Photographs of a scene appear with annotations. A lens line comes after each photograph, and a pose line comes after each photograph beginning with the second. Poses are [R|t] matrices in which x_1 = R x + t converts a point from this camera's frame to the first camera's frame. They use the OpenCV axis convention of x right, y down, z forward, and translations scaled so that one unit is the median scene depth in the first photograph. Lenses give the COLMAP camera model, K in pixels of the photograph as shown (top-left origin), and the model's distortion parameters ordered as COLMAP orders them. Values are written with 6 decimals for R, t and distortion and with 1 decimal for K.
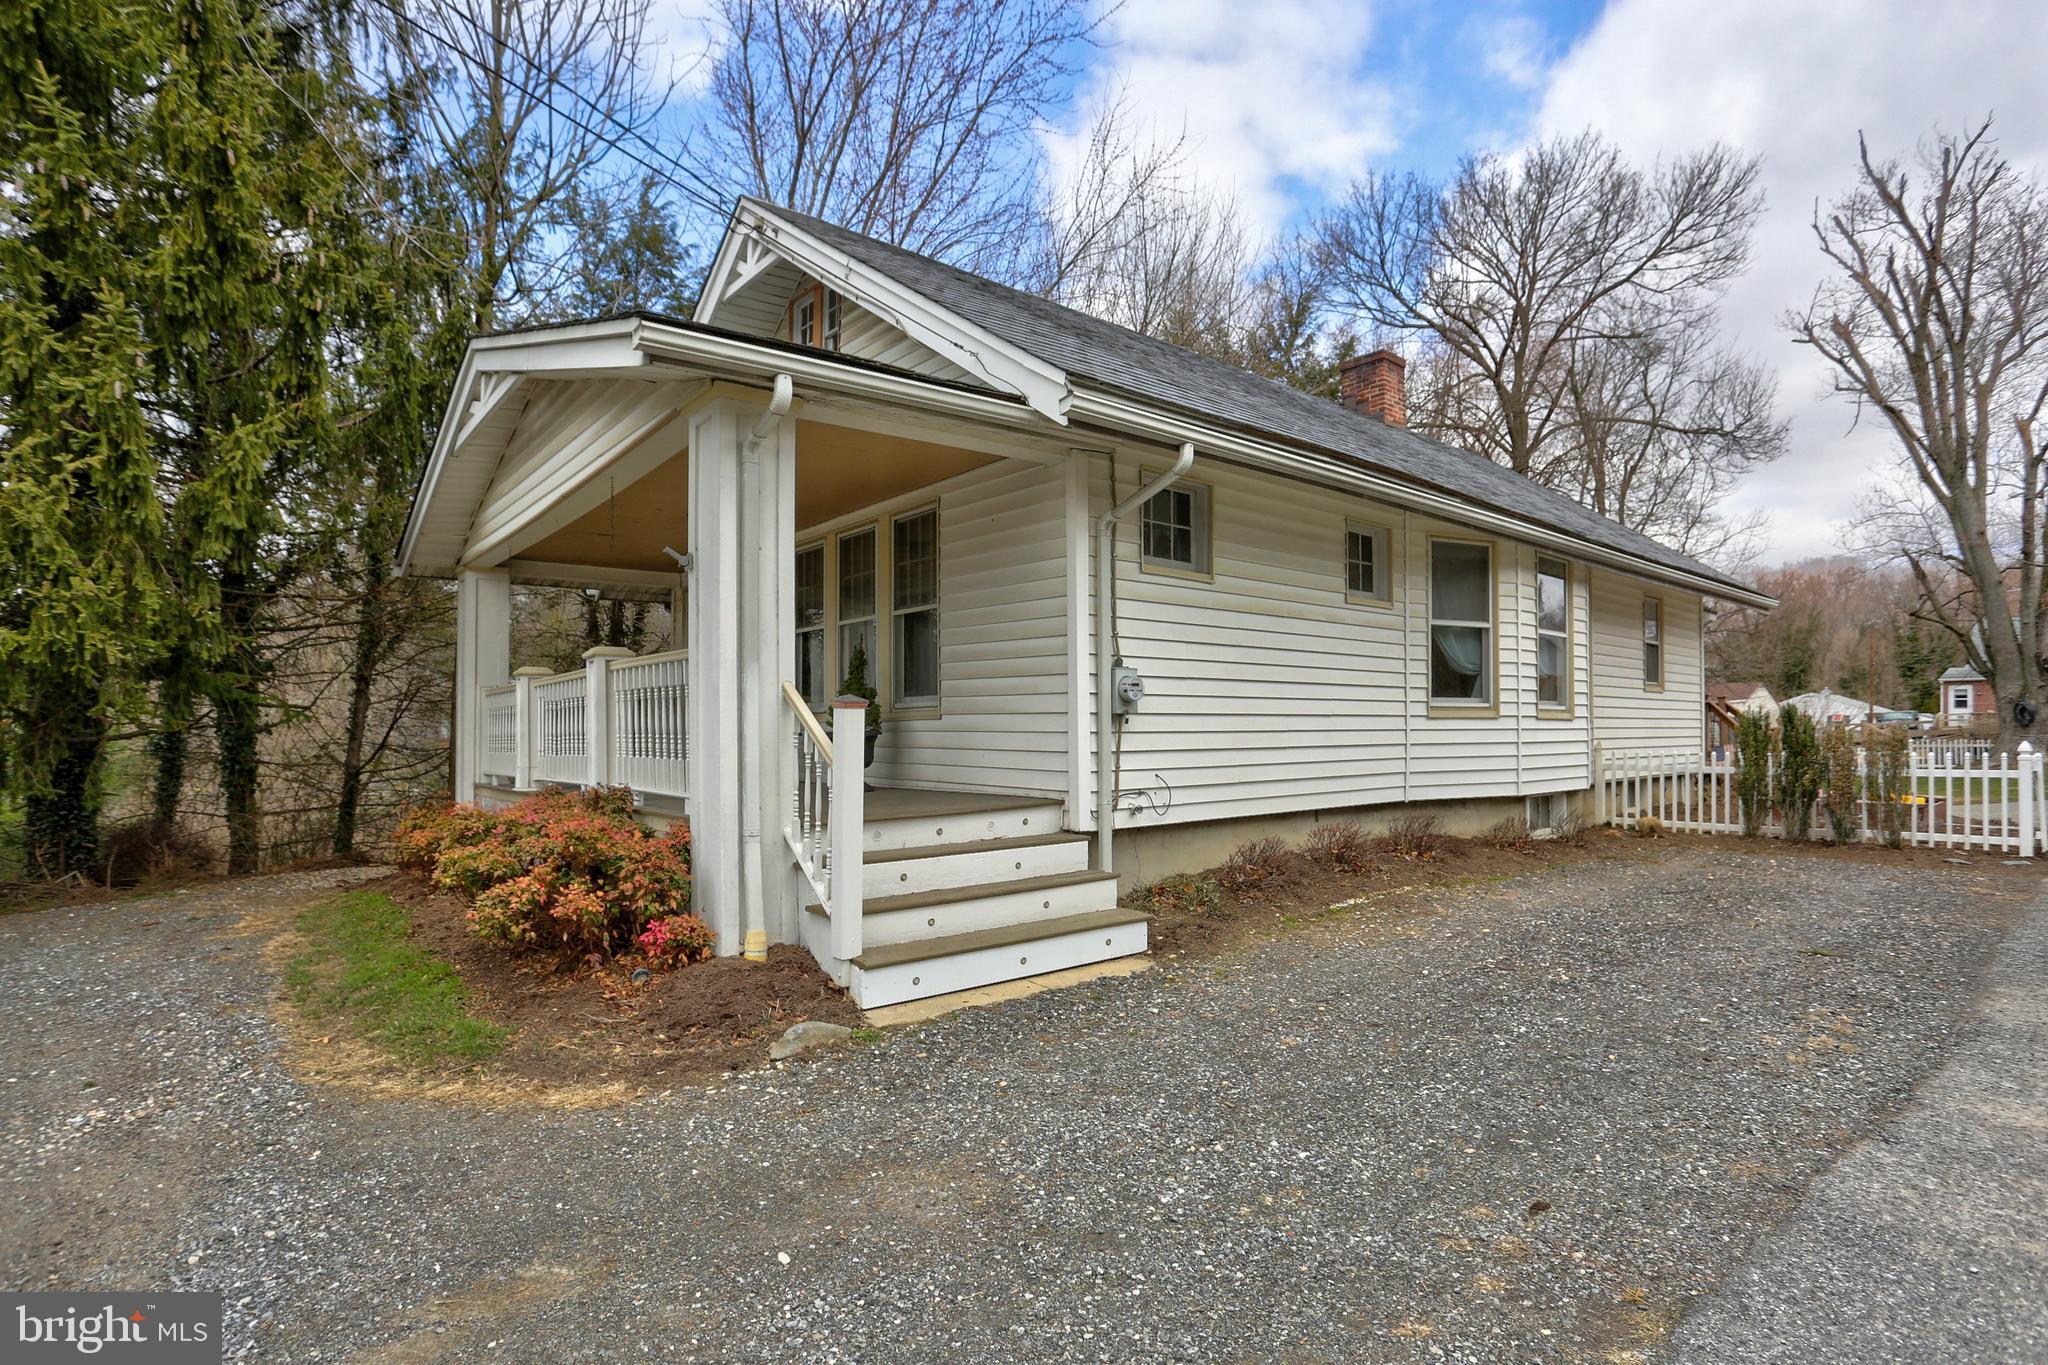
lens RADIAL K [[1005.2, 0, 1016.7], [0, 1005.2, 691.1], [0, 0, 1]] dist [-0.069384, 0.022619]
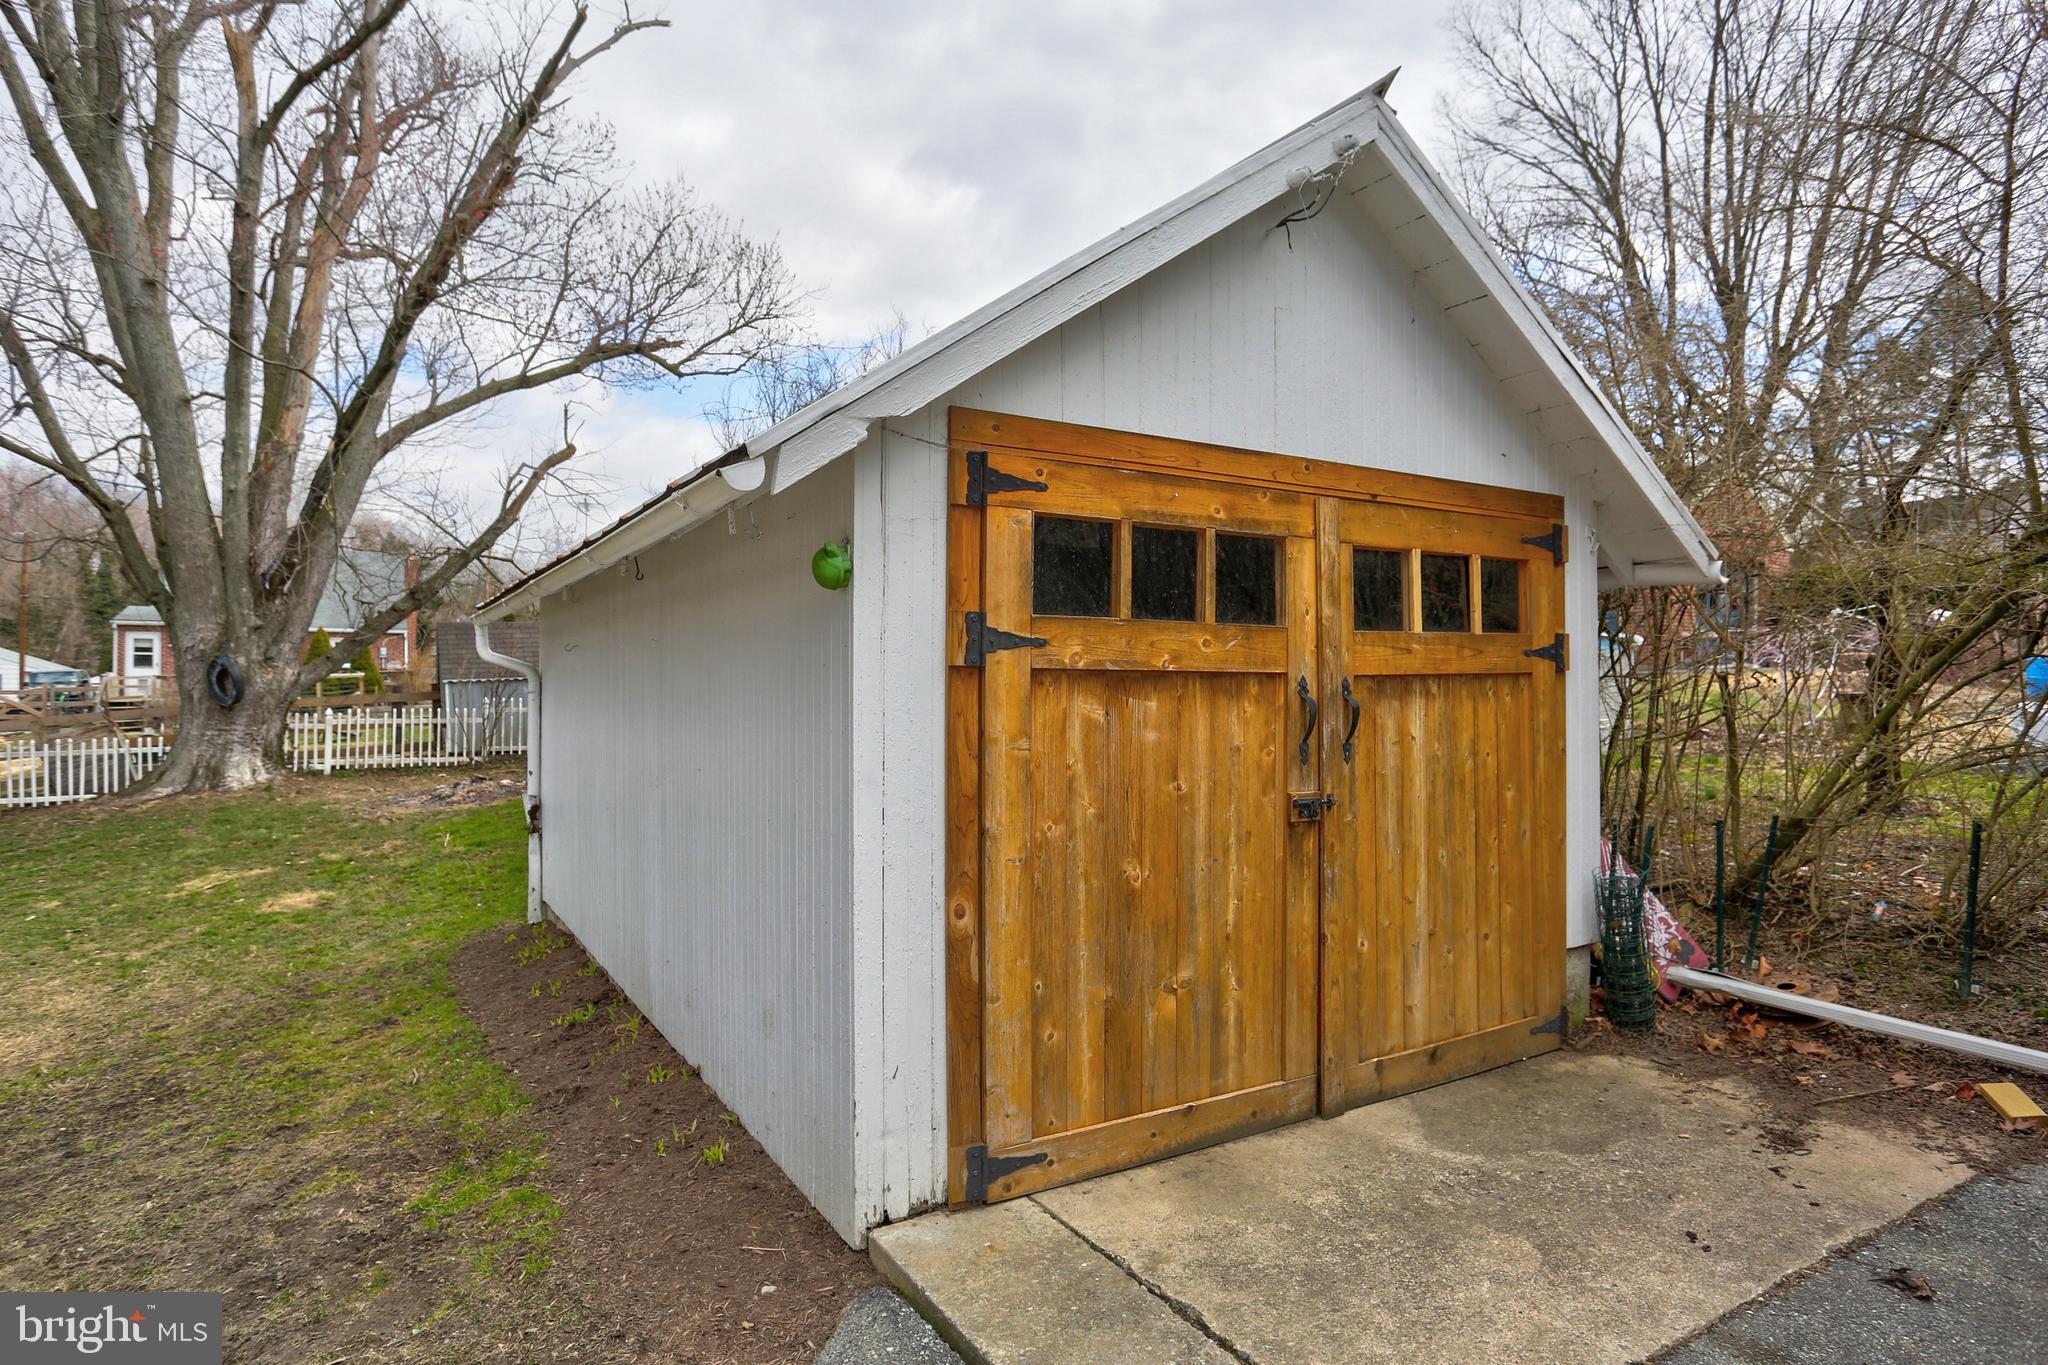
lens RADIAL K [[1154.5, 0, 1024.0], [0, 1154.5, 682.5], [0, 0, 1]] dist [-0.054216, 0.039271]
pose [[0.149645, -0.006183, 0.988720, 0.482581], [-0.028005, 0.999553, 0.010490, 0.005002], [-0.988343, -0.029258, 0.149405, 0.454104]]
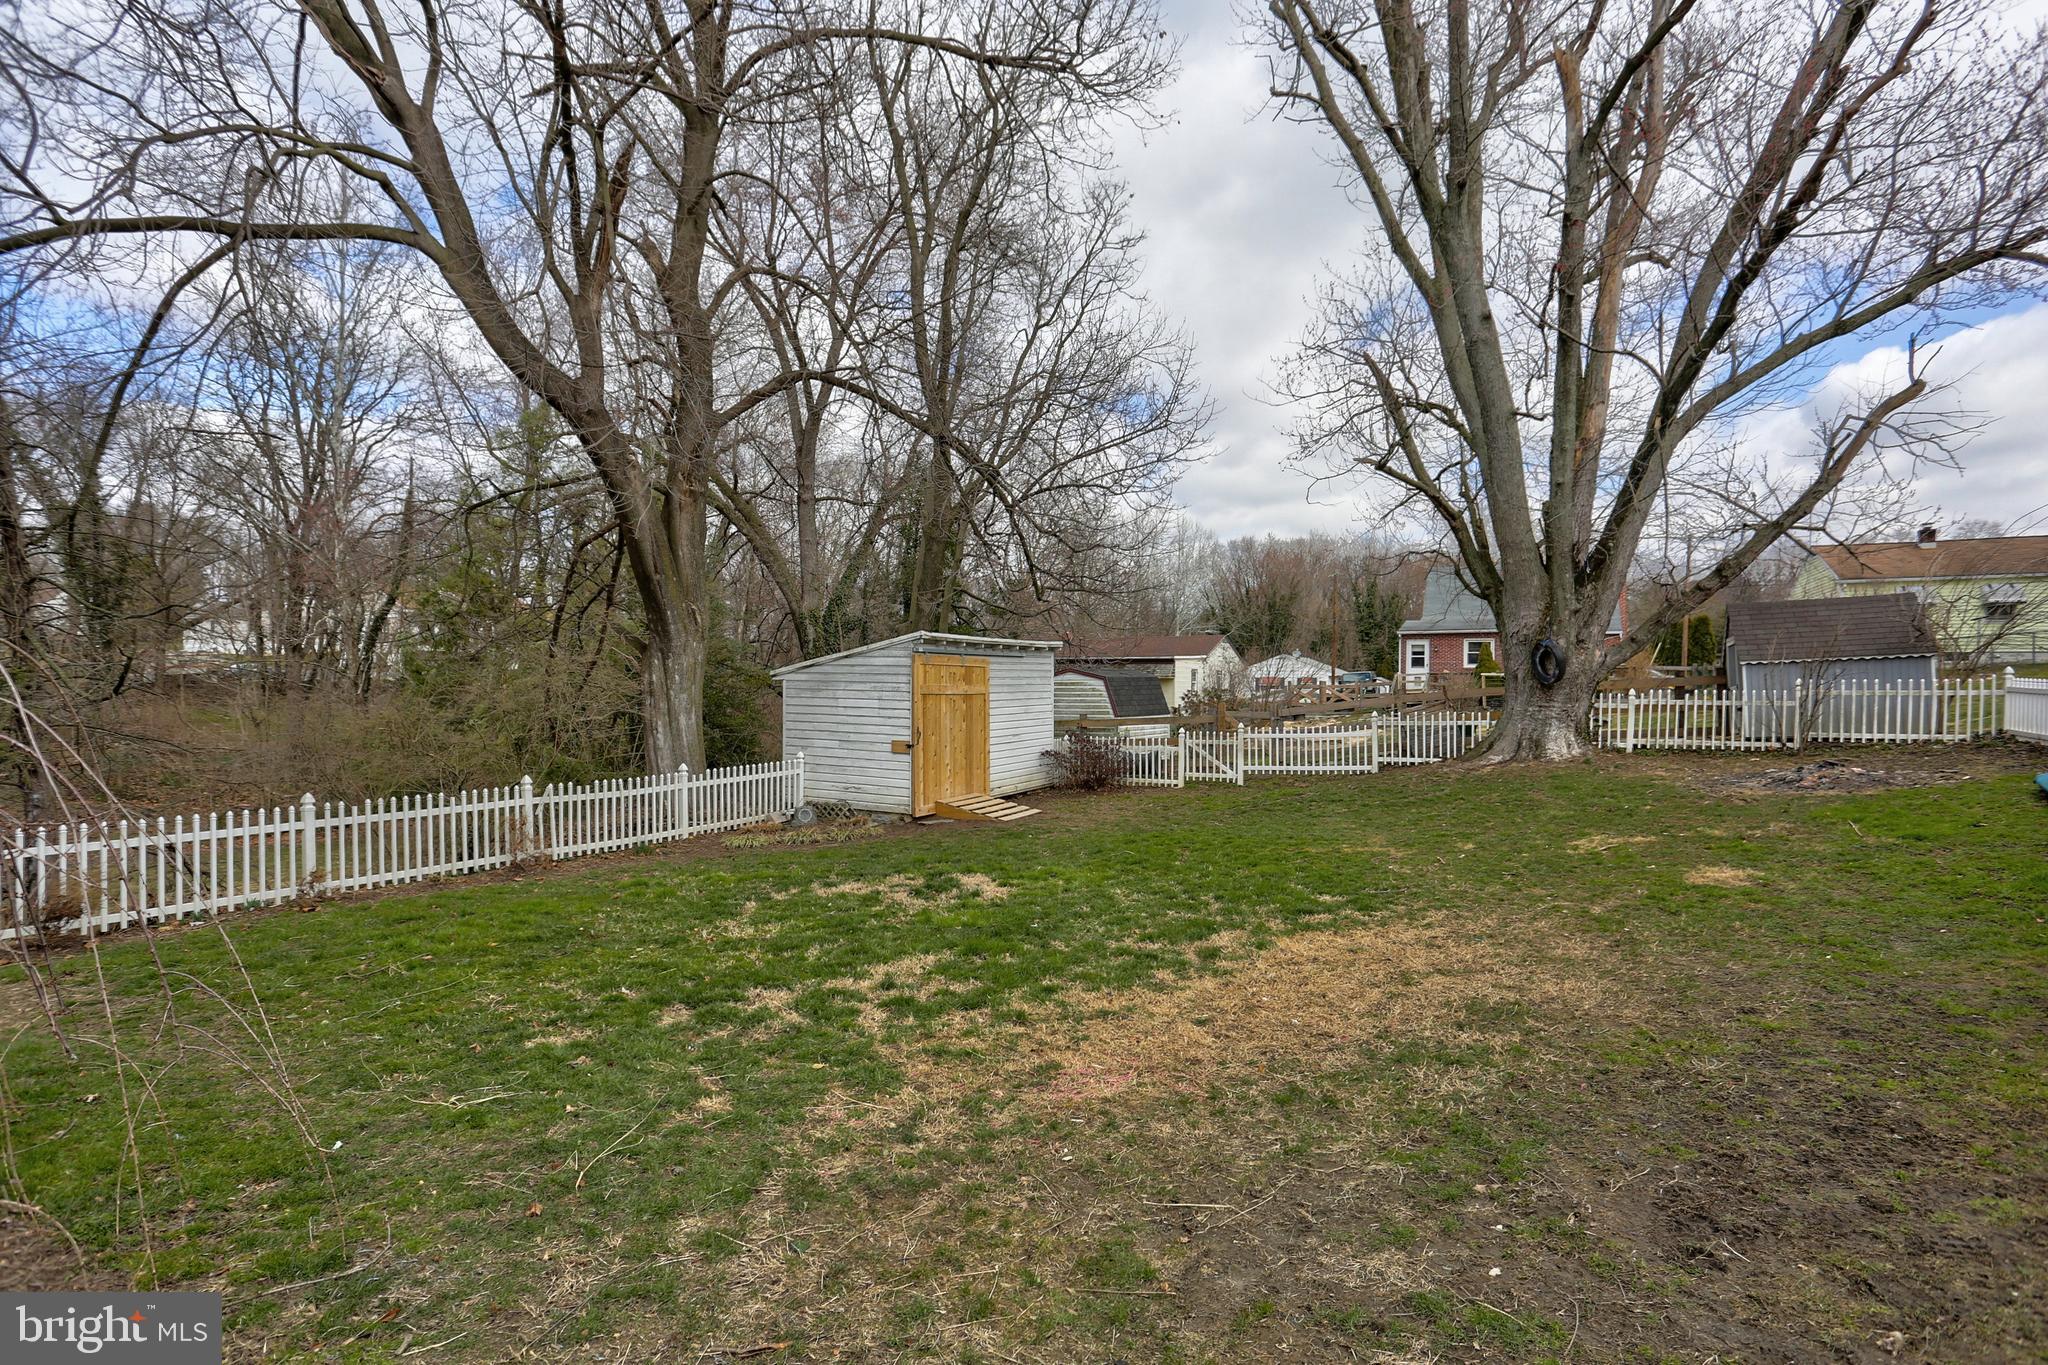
lens RADIAL K [[1008.9, 0, 1027.9], [0, 1008.9, 693.4], [0, 0, 1]] dist [-0.082898, 0.039895]
pose [[0.911905, -0.006632, 0.410347, 0.499823], [-0.008135, 0.999381, 0.034231, 0.020229], [-0.410320, -0.034554, 0.911287, 0.542354]]
